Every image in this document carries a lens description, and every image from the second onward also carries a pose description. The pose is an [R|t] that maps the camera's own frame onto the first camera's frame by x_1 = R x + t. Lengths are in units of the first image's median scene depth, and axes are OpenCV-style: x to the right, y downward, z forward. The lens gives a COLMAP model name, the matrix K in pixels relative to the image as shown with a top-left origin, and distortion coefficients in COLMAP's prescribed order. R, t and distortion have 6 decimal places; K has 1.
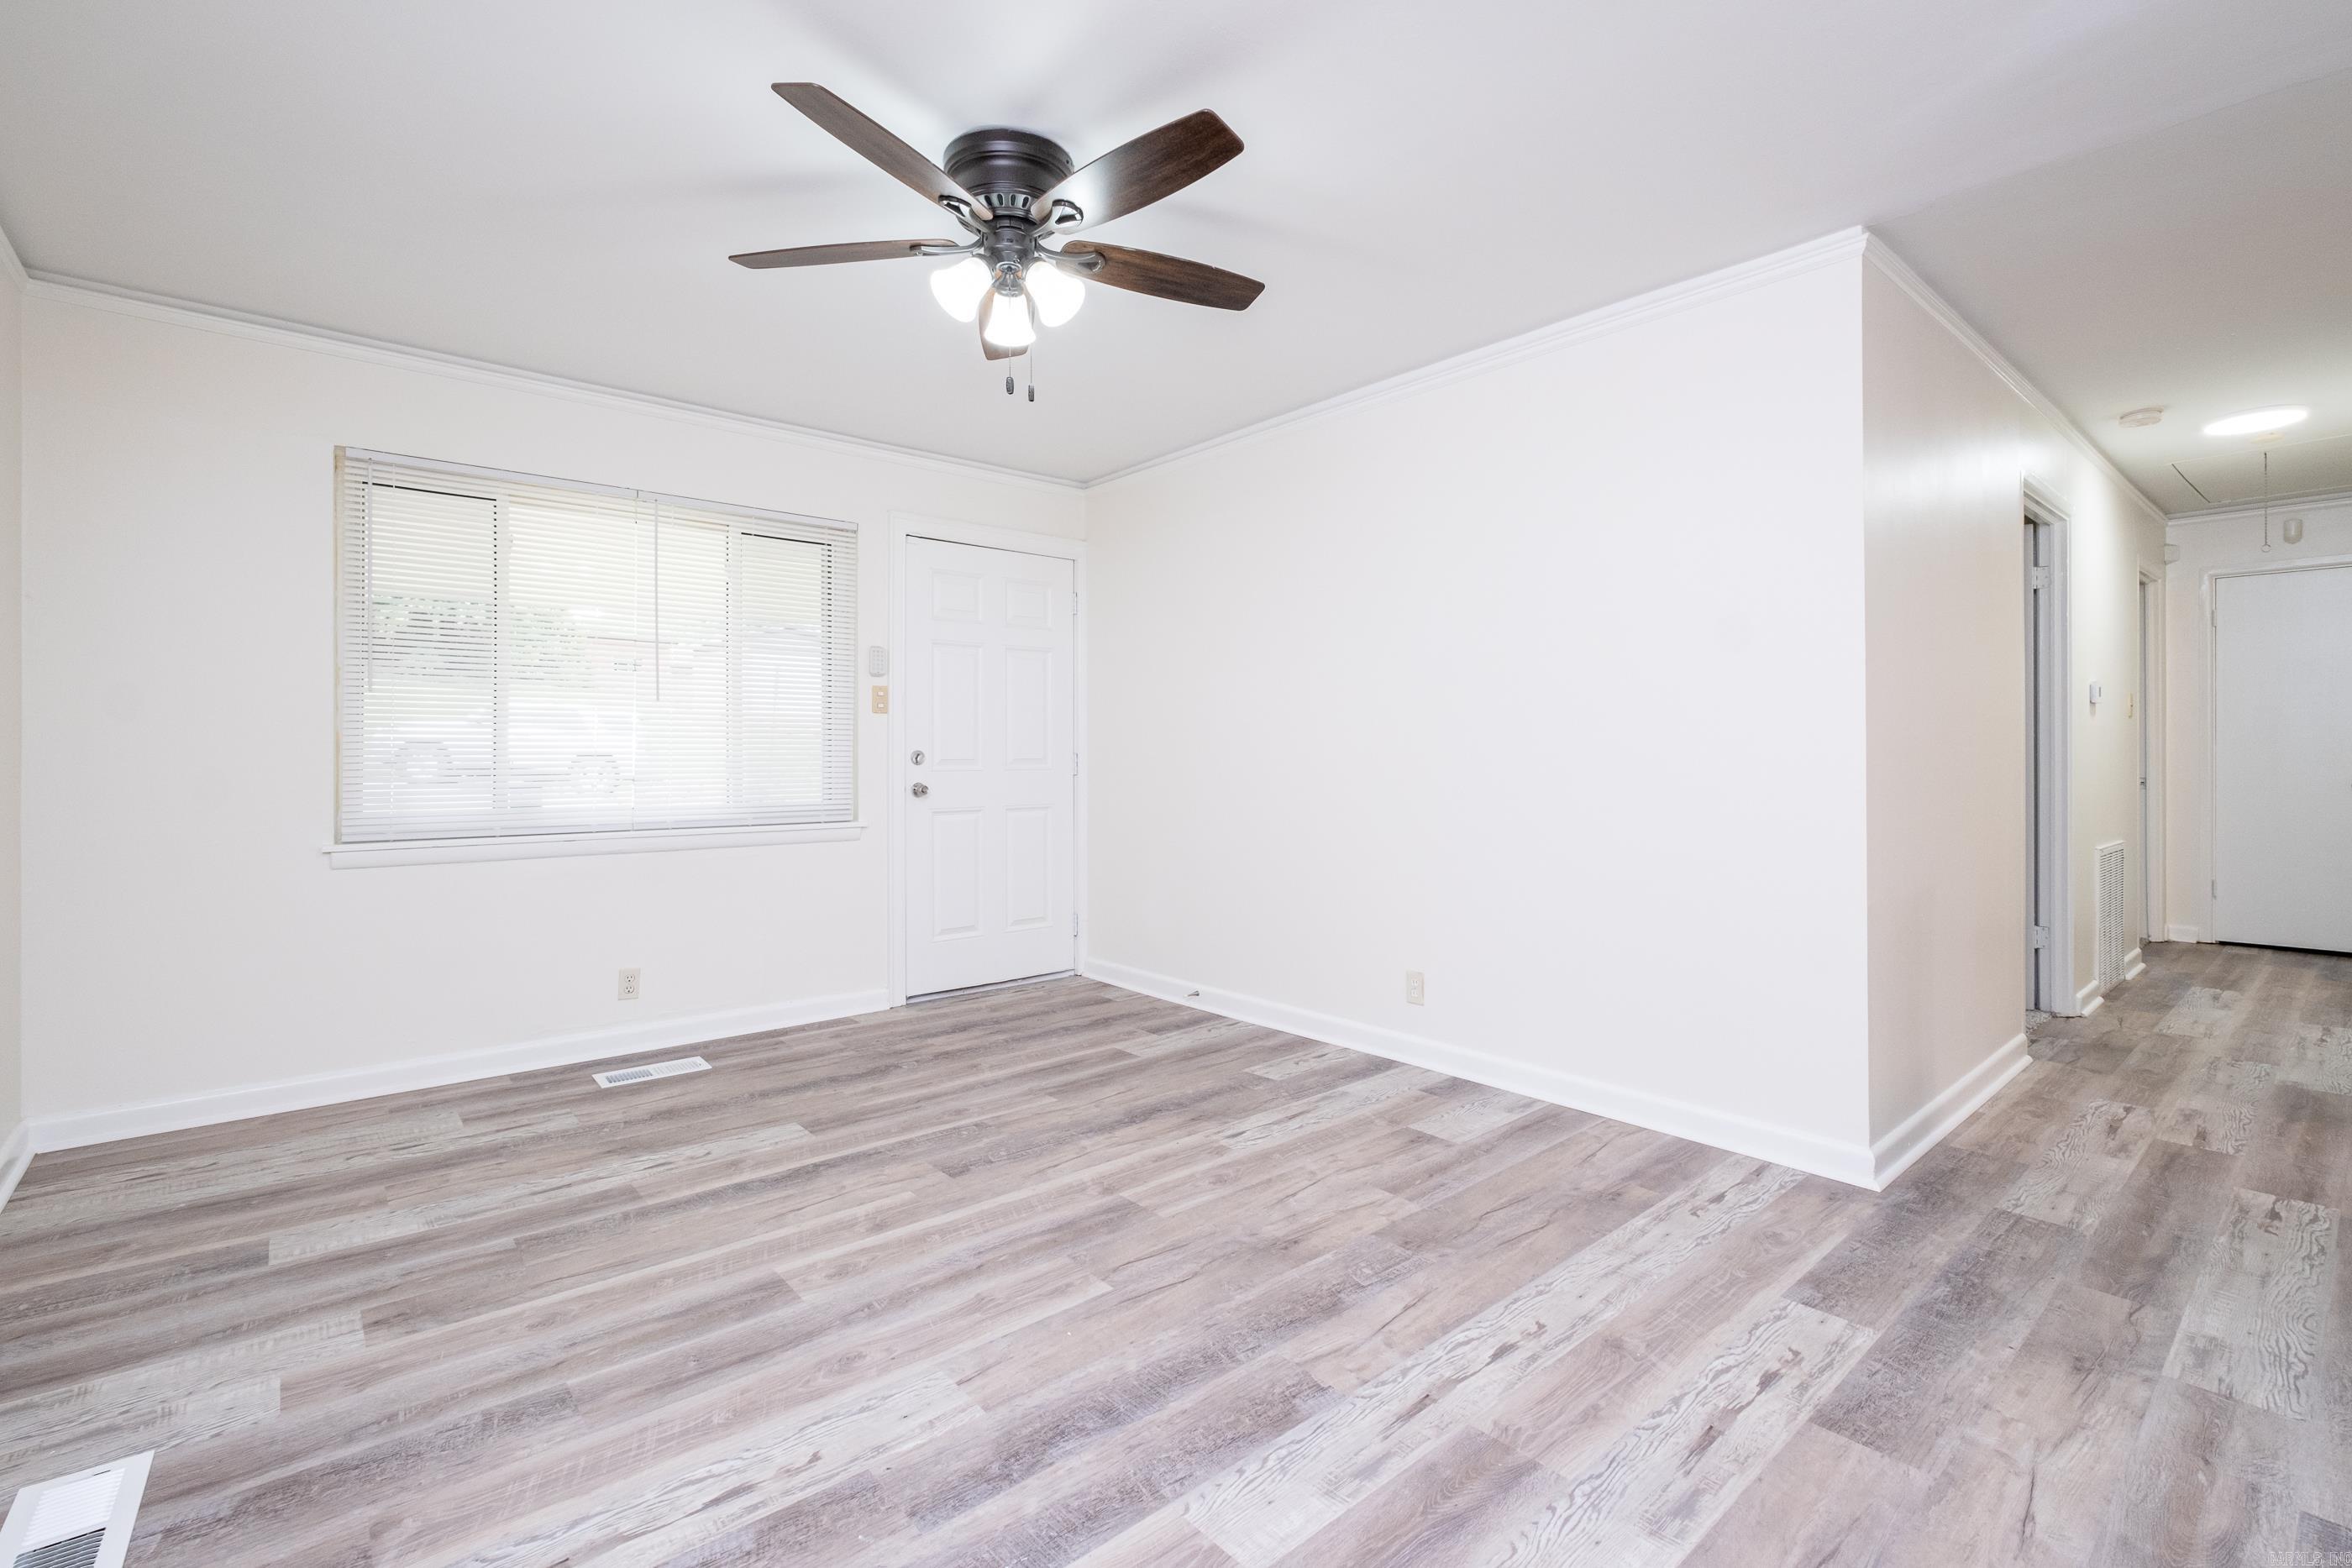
lens RADIAL K [[1059.1, 0, 1154.5], [0, 1059.1, 740.3], [0, 0, 1]] dist [-0.004642, -0.000538]
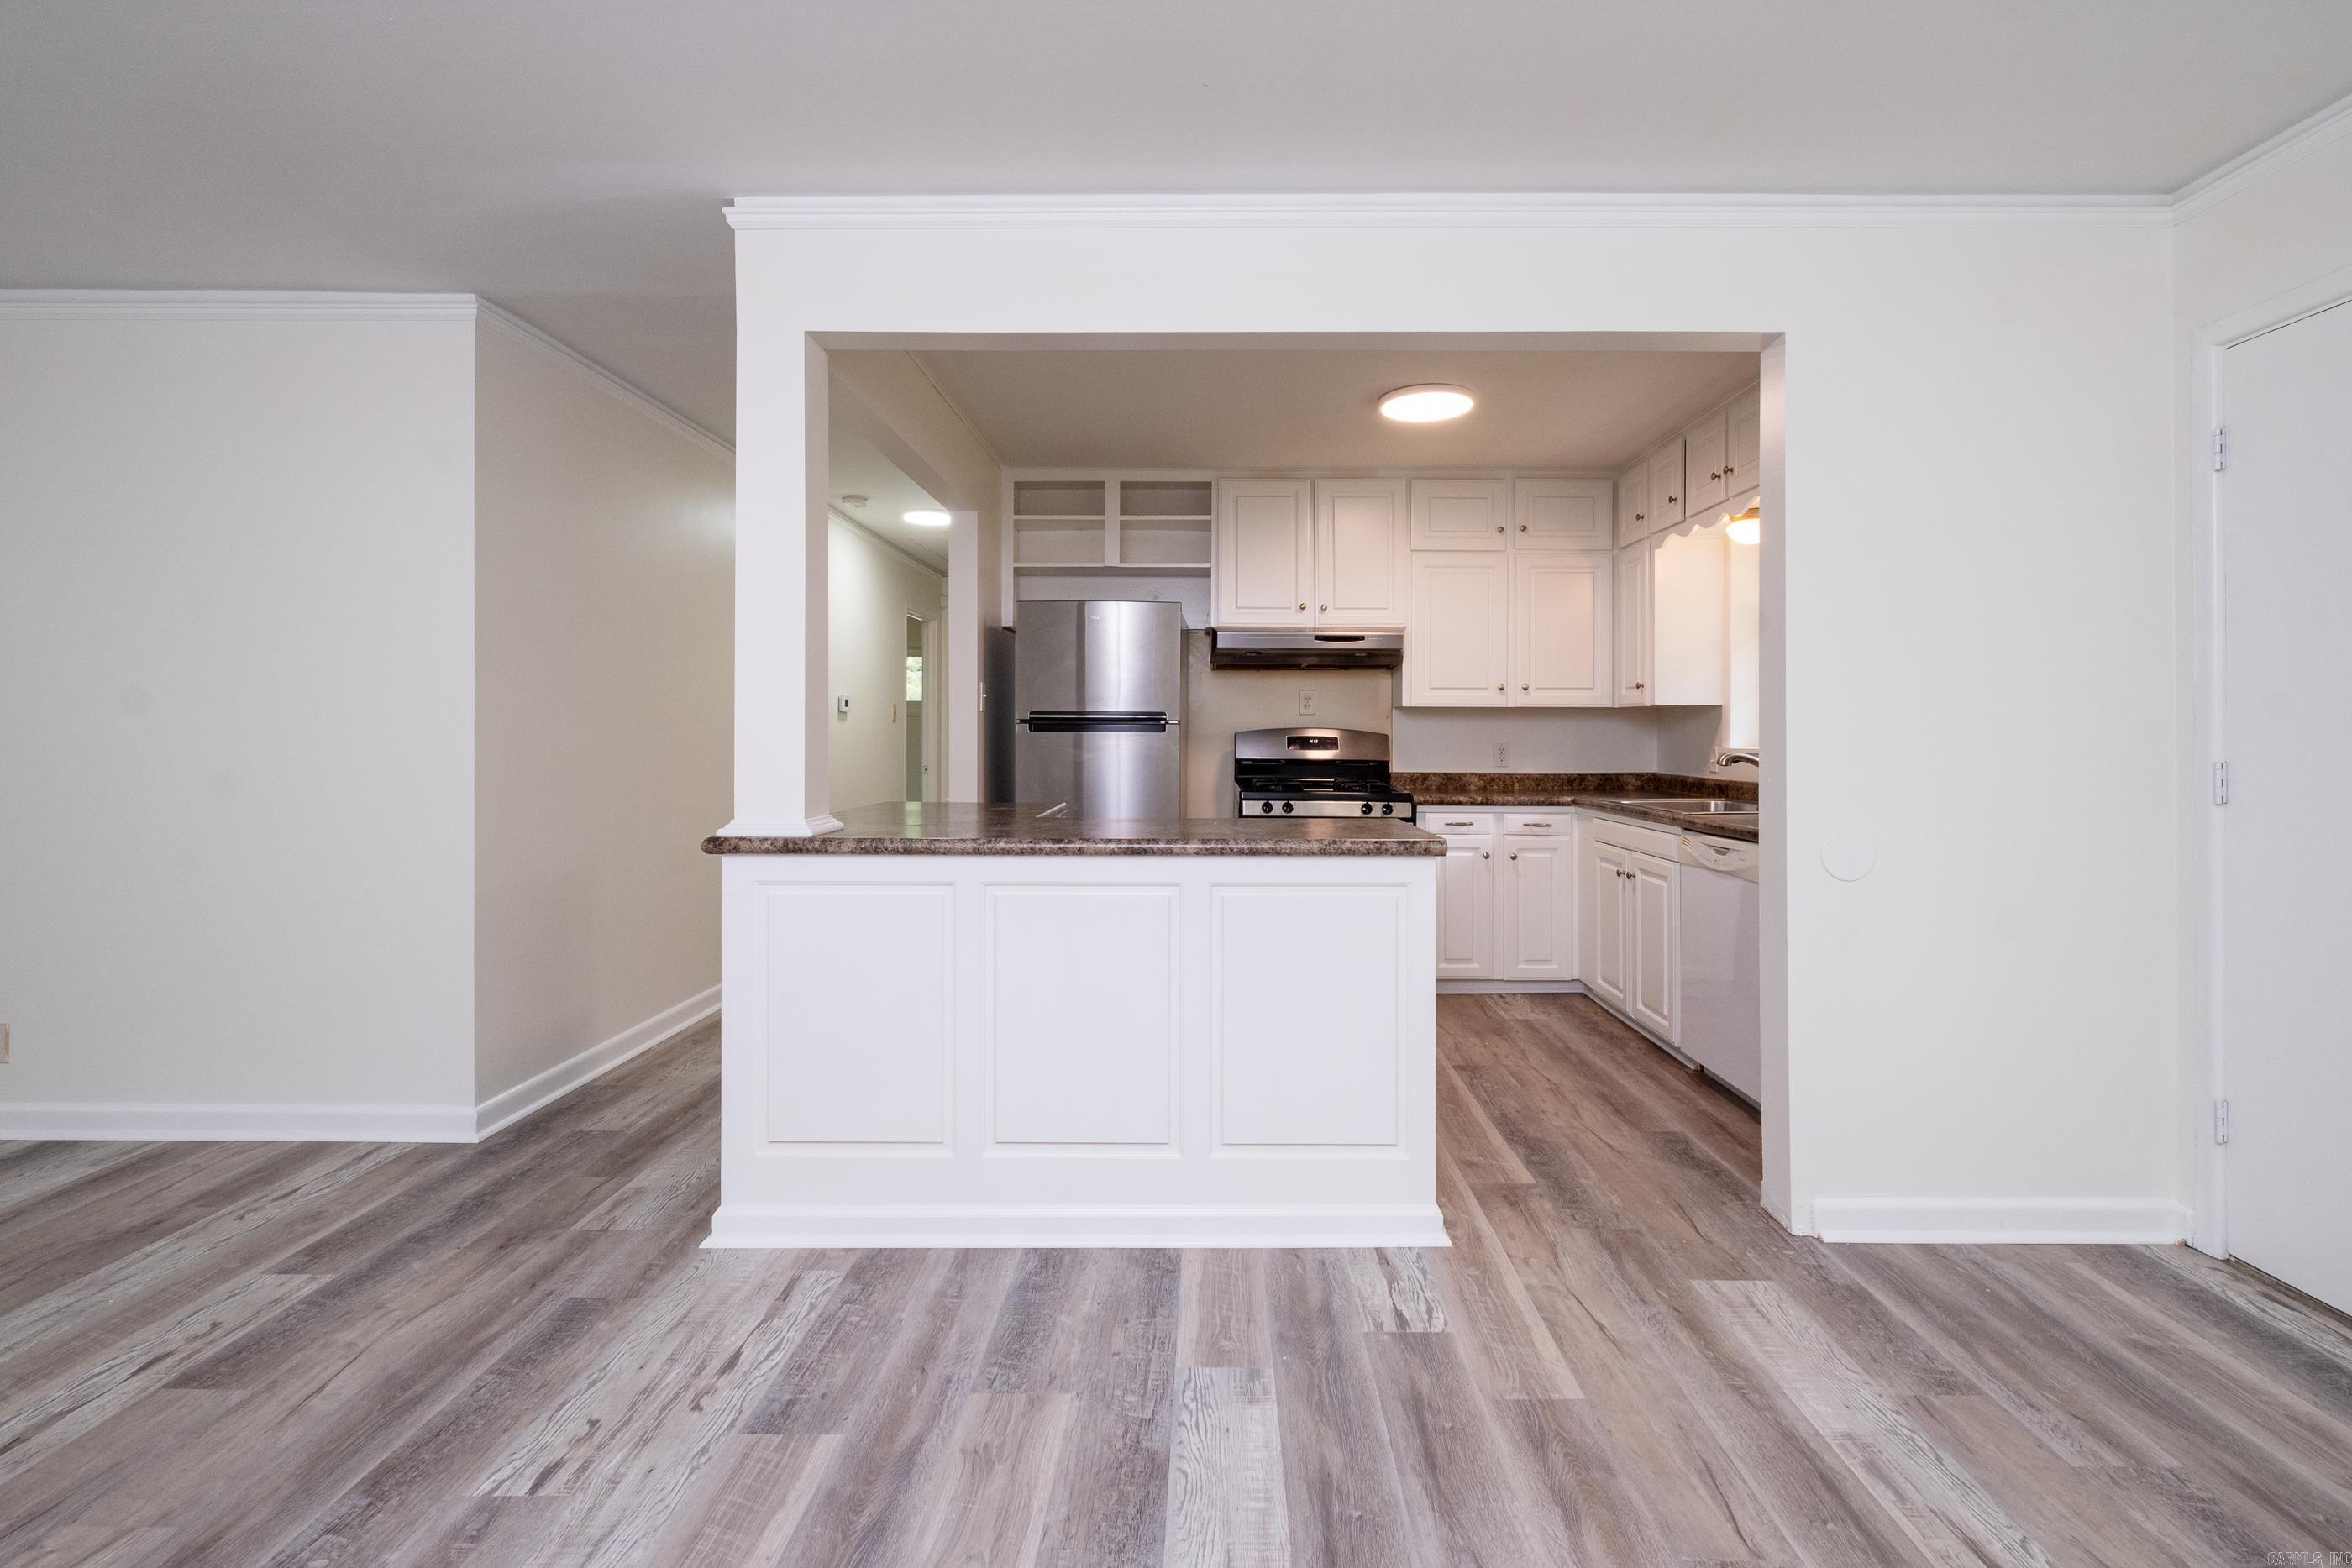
lens RADIAL K [[1059.1, 0, 1201.2], [0, 1059.1, 720.6], [0, 0, 1]] dist [-0.004642, -0.000538]
pose [[0.643739, 0.015200, 0.765094, 0.316767], [-0.010725, 0.999884, -0.010841, -0.024555], [-0.765170, -0.001227, 0.643827, -0.338399]]
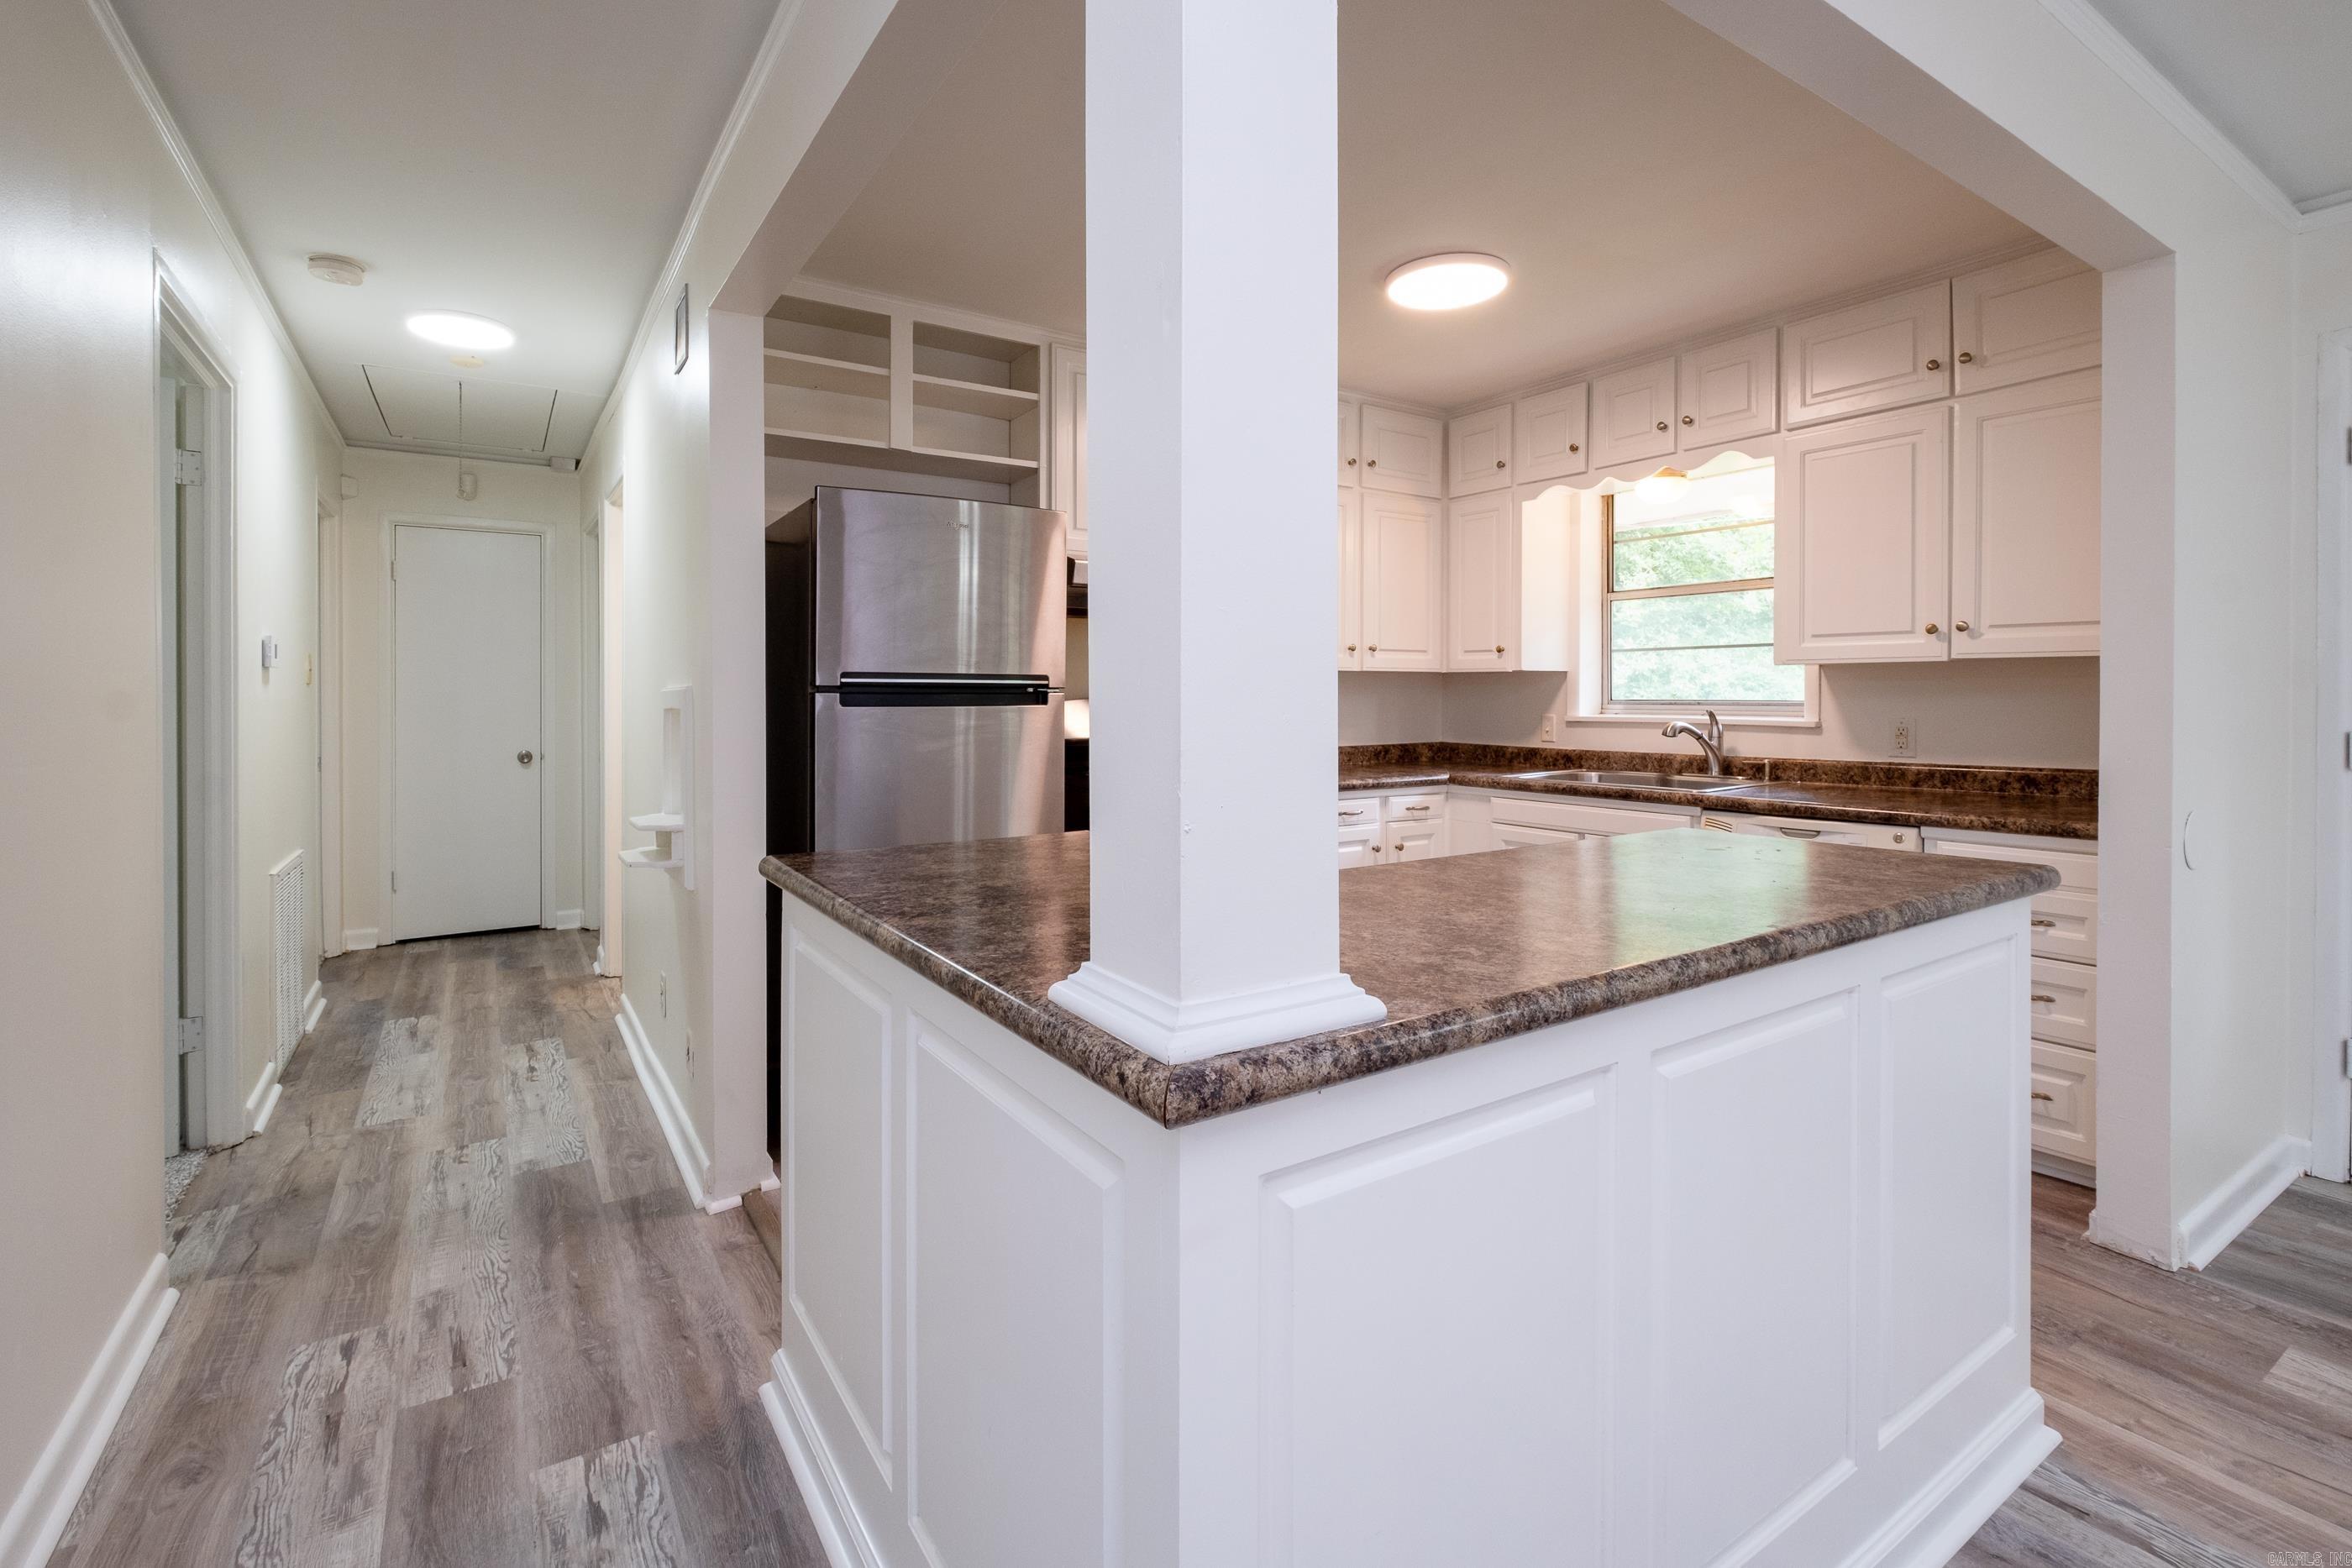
lens RADIAL K [[1059.1, 0, 1161.4], [0, 1059.1, 718.7], [0, 0, 1]] dist [-0.004642, -0.000538]
pose [[0.124021, -0.016400, 0.992144, 0.468431], [-0.006313, 0.999830, 0.017317, -0.028970], [-0.992260, -0.008411, 0.123896, 0.561319]]
